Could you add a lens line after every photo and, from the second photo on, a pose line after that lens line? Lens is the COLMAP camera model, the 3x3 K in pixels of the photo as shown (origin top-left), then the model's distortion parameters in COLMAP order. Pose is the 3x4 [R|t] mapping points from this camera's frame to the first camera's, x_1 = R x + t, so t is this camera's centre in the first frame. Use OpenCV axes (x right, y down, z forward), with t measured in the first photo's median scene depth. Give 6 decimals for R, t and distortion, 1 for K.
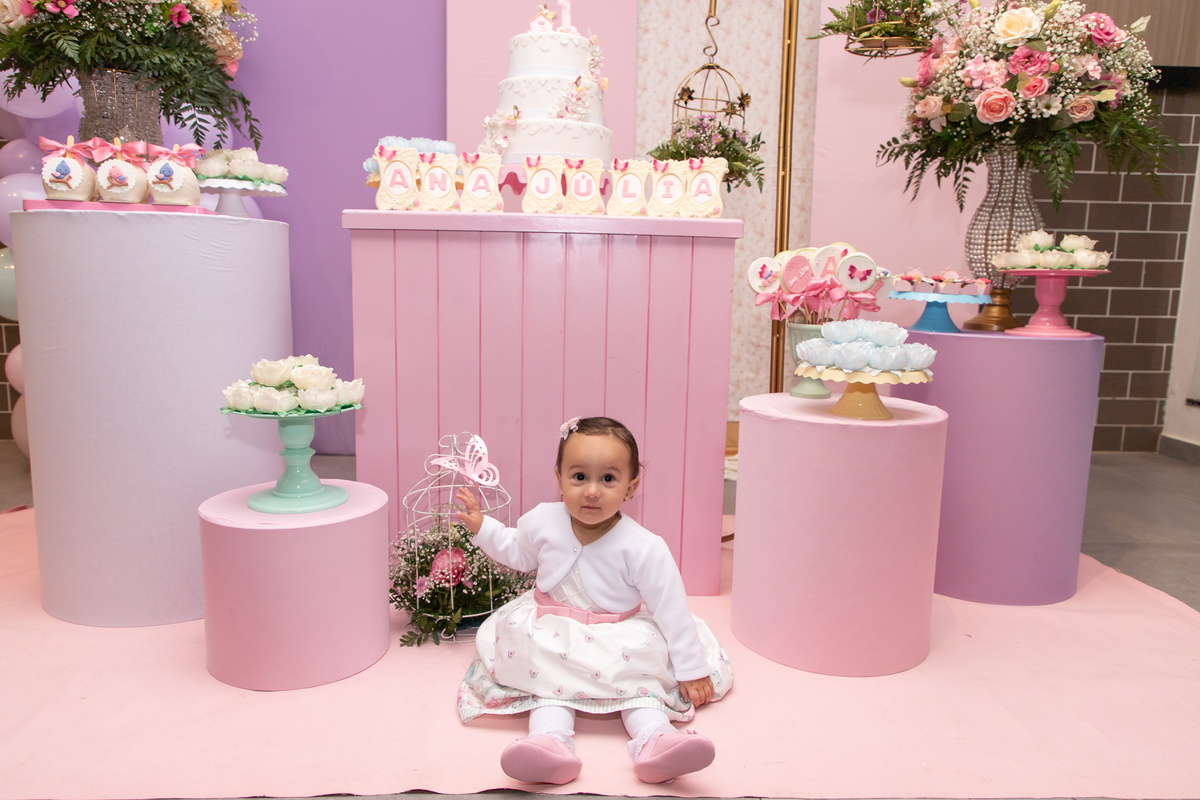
lens RADIAL K [[800.4, 0, 597.1], [0, 800.4, 389.8], [0, 0, 1]] dist [0.003258, -0.000400]
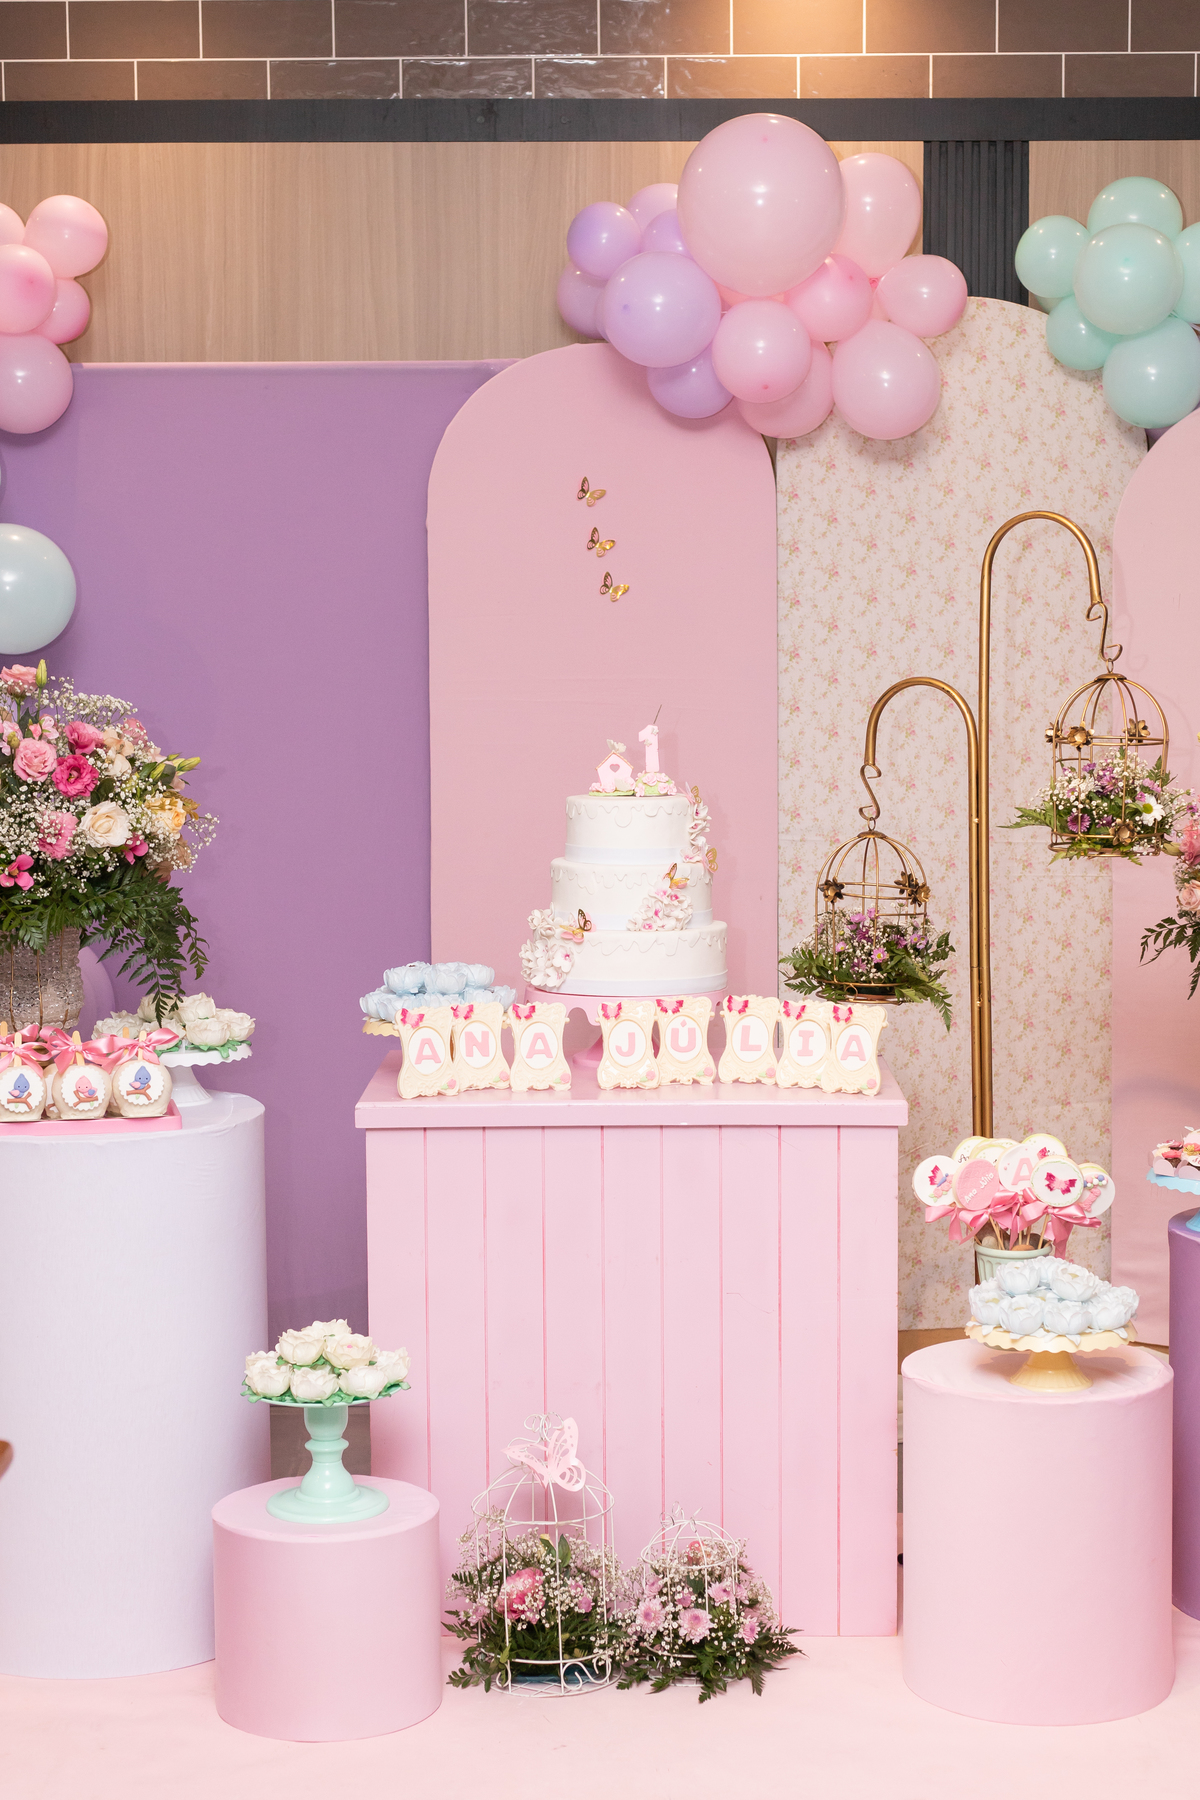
lens RADIAL K [[2794.2, 0, 600.0], [0, 2794.2, 900.0], [0, 0, 1]] dist [0.000490, 0.002746]
pose [[0.998218, -0.025263, -0.054066, 0.043831], [0.022039, 0.997990, -0.059414, -0.230284], [0.055459, 0.058116, 0.996768, -1.408285]]
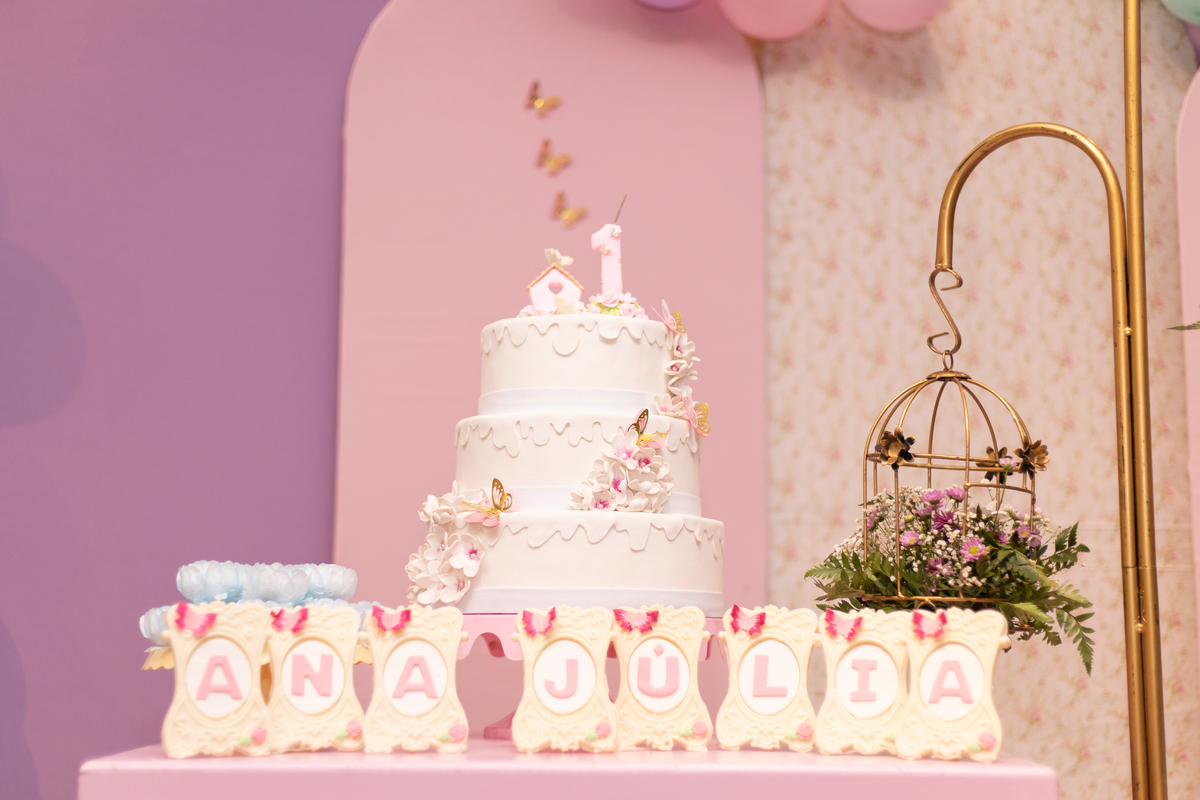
lens RADIAL K [[1862.8, 0, 602.0], [0, 1862.8, 429.1], [0, 0, 1]] dist [0.000490, 0.002746]
pose [[0.999075, -0.021510, -0.037228, -0.007976], [0.011212, 0.966241, -0.257396, -0.127557], [0.041508, 0.256740, 0.965589, 0.030655]]
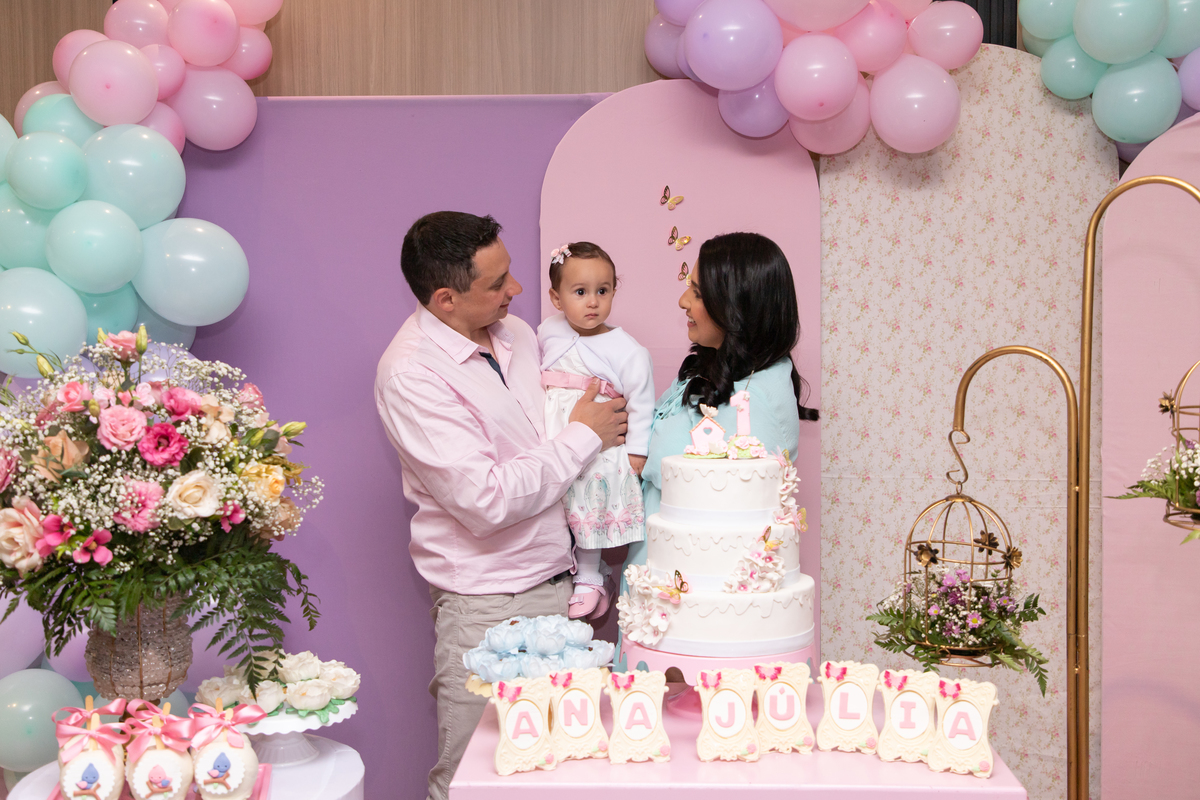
lens RADIAL K [[1311.2, 0, 604.0], [0, 1311.2, 417.8], [0, 0, 1]] dist [0.003847, 0.001432]
pose [[0.996487, -0.022941, -0.080549, -0.073296], [0.015880, 0.996062, -0.087228, -0.403105], [0.082233, 0.085642, 0.992927, -0.156731]]
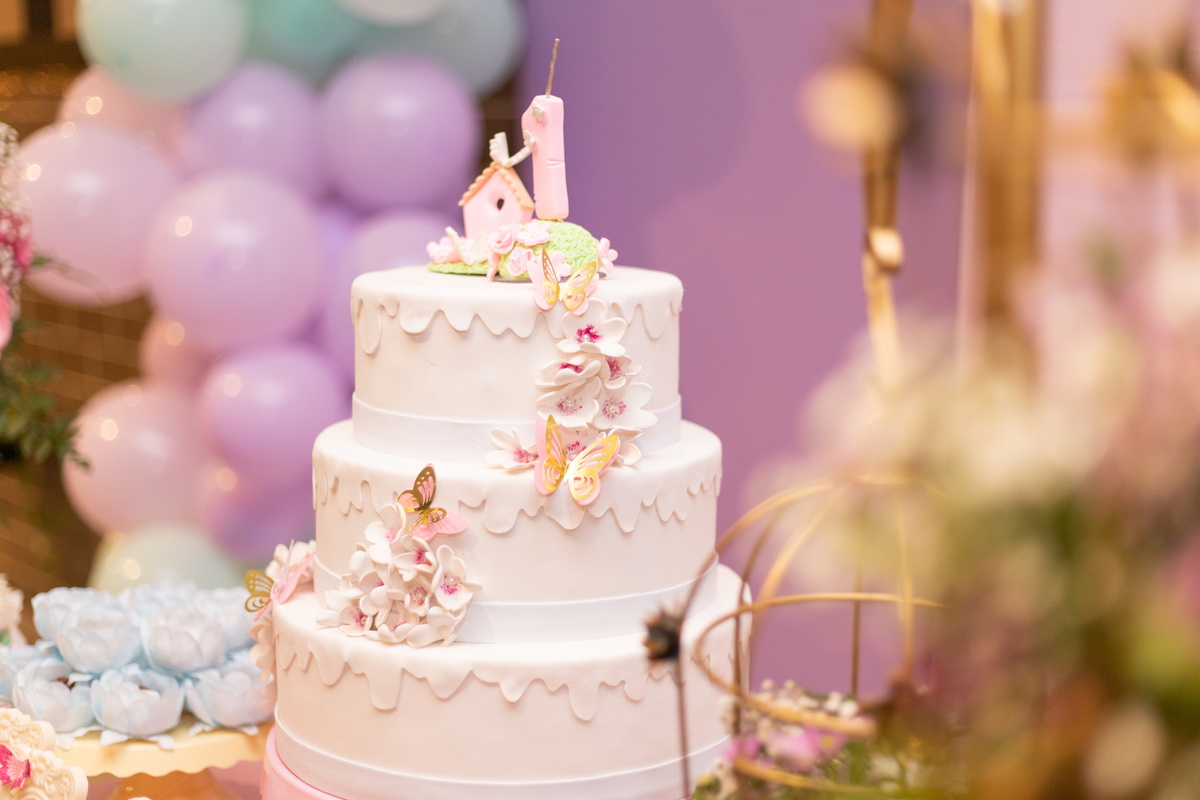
lens RADIAL K [[1862.8, 0, 602.0], [0, 1862.8, 429.1], [0, 0, 1]] dist [0.000490, 0.002746]
pose [[0.624166, 0.109691, -0.773553, 0.476109], [-0.106134, 0.992822, 0.055145, -0.457585], [0.774049, 0.047680, 0.631328, 0.699277]]
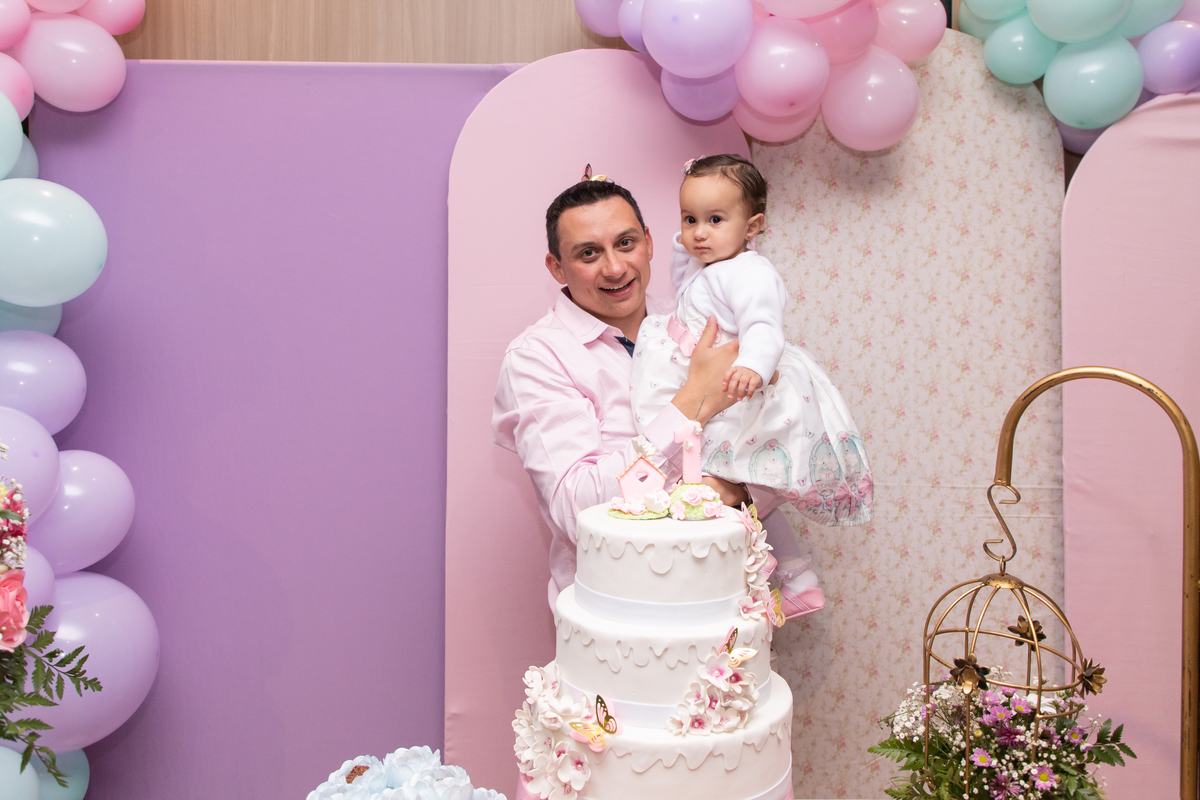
lens RADIAL K [[961.8, 0, 606.1], [0, 961.8, 323.0], [0, 0, 1]] dist [0.000651, -0.004033]
pose [[0.999751, -0.017598, -0.013734, -0.089864], [0.015573, 0.990626, -0.135714, -0.512451], [0.015993, 0.135467, 0.990653, 0.429584]]
